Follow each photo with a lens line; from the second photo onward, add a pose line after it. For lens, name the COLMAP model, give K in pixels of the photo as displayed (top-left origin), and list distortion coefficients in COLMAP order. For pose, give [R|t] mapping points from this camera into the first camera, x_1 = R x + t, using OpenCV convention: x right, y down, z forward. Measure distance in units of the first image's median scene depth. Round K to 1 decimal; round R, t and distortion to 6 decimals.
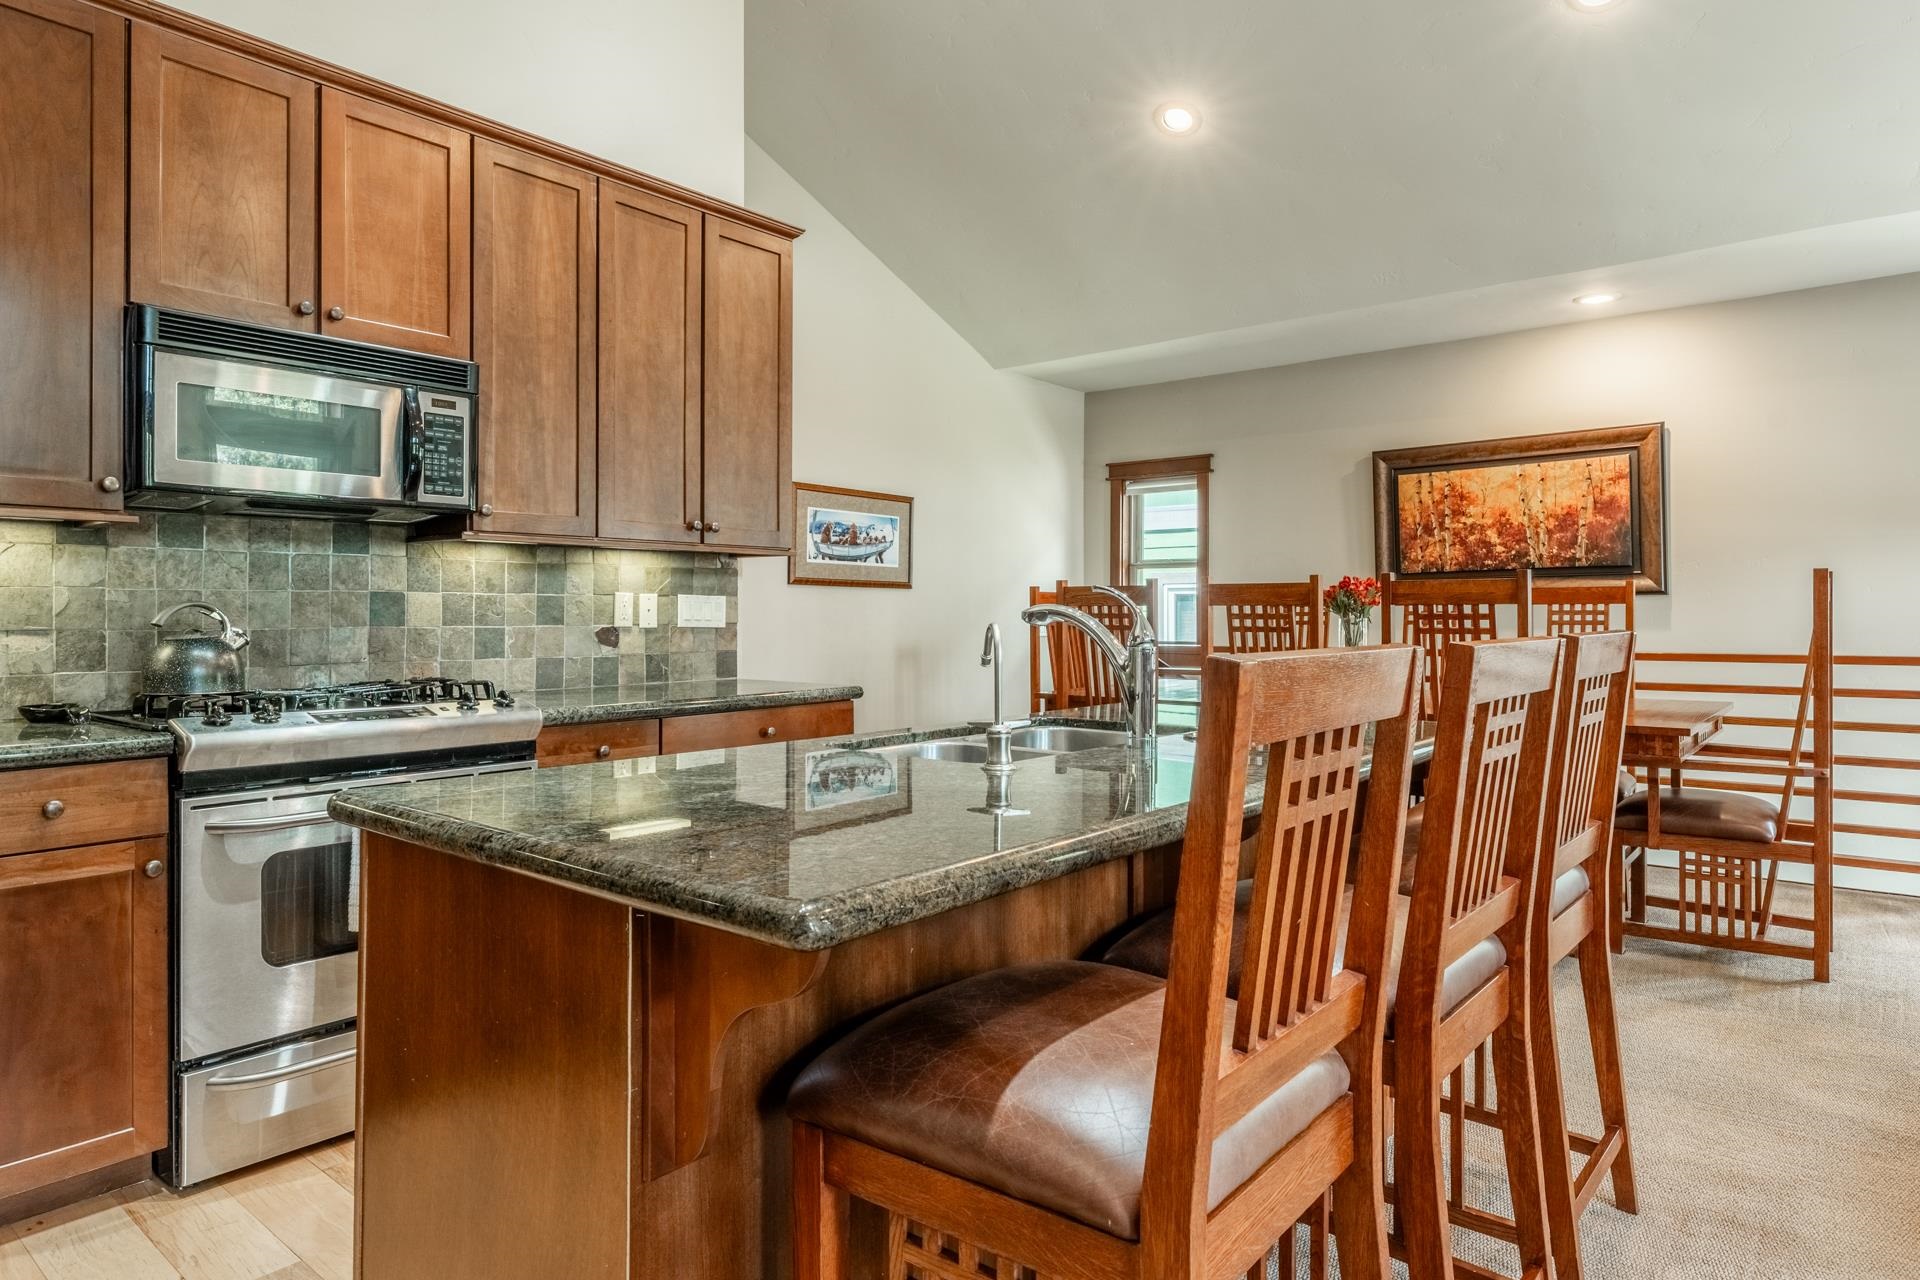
lens RADIAL K [[1135.8, 0, 957.7], [0, 1135.8, 606.1], [0, 0, 1]] dist [-0.001659, -0.001463]
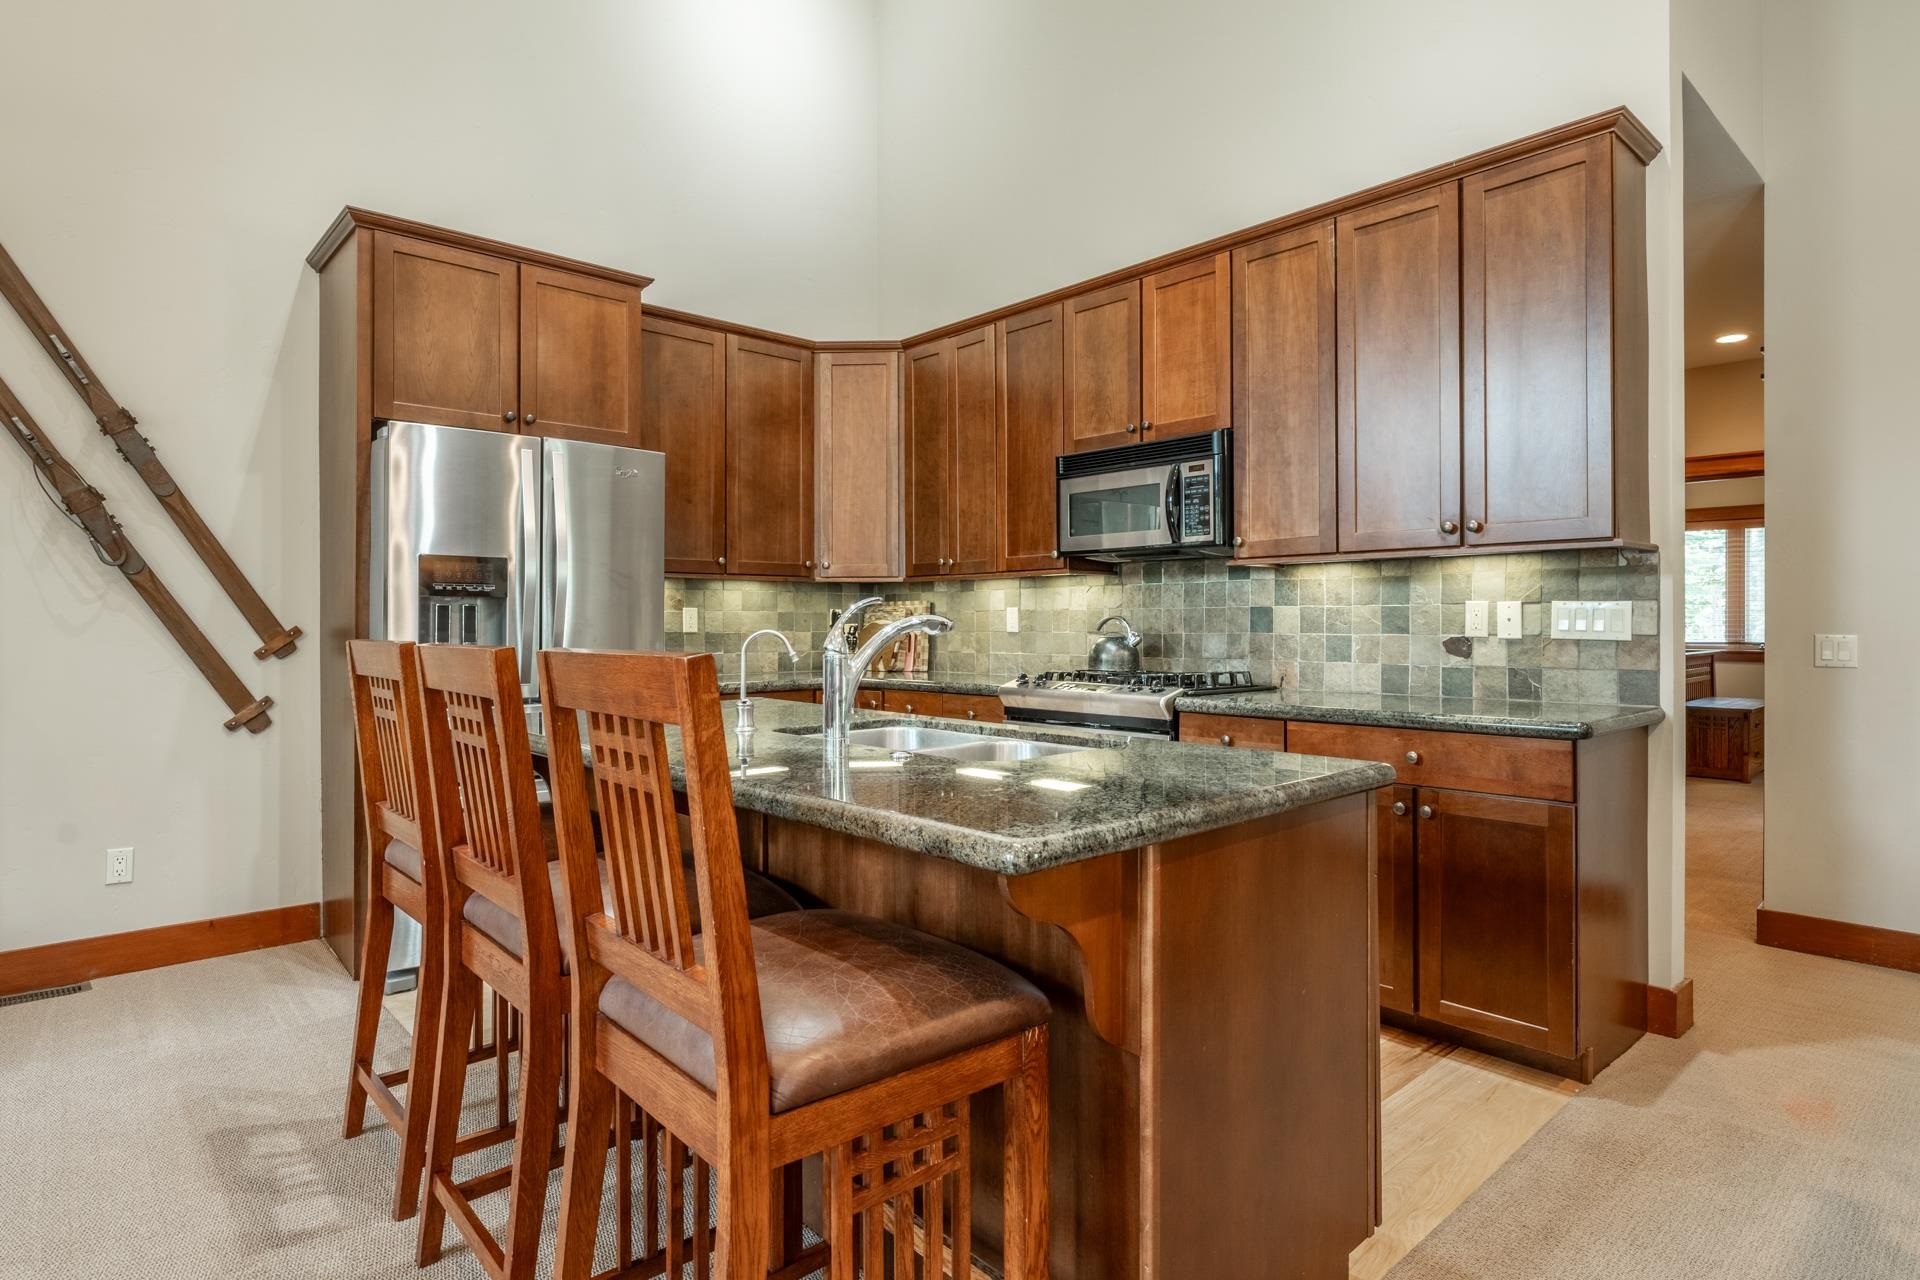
lens RADIAL K [[1015.1, 0, 962.5], [0, 1015.1, 626.7], [0, 0, 1]] dist [-0.002606, -0.001651]
pose [[-0.144259, 0.003475, -0.989534, 0.403948], [0.006675, 0.999975, 0.002538, 0.003086], [0.989518, -0.006239, -0.144278, 0.462829]]
